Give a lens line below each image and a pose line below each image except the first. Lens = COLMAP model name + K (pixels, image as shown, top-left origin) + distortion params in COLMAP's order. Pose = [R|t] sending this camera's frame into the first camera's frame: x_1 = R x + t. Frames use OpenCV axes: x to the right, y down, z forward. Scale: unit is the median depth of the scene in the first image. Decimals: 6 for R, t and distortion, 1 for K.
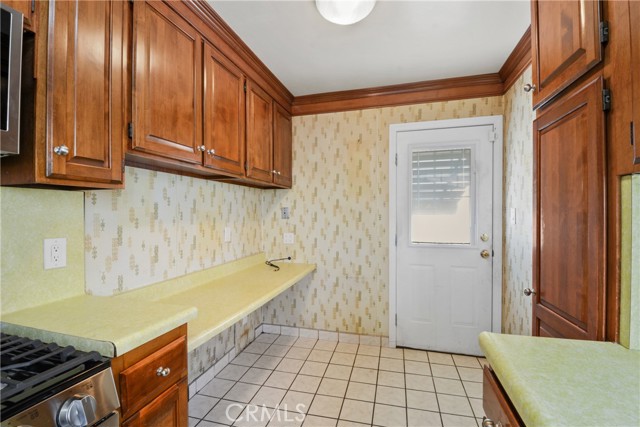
lens RADIAL K [[279.9, 0, 324.0], [0, 279.9, 214.6], [0, 0, 1]] dist [-0.002094, -0.000764]
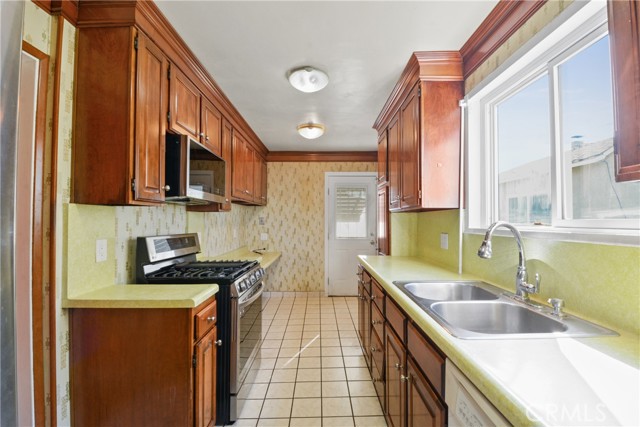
lens RADIAL K [[279.9, 0, 324.0], [0, 279.9, 214.6], [0, 0, 1]] dist [-0.002094, -0.000764]
pose [[0.962035, 0.007997, 0.272811, -0.243473], [-0.001160, 0.999681, -0.025215, -0.002244], [-0.272925, 0.023942, 0.961737, -0.675891]]
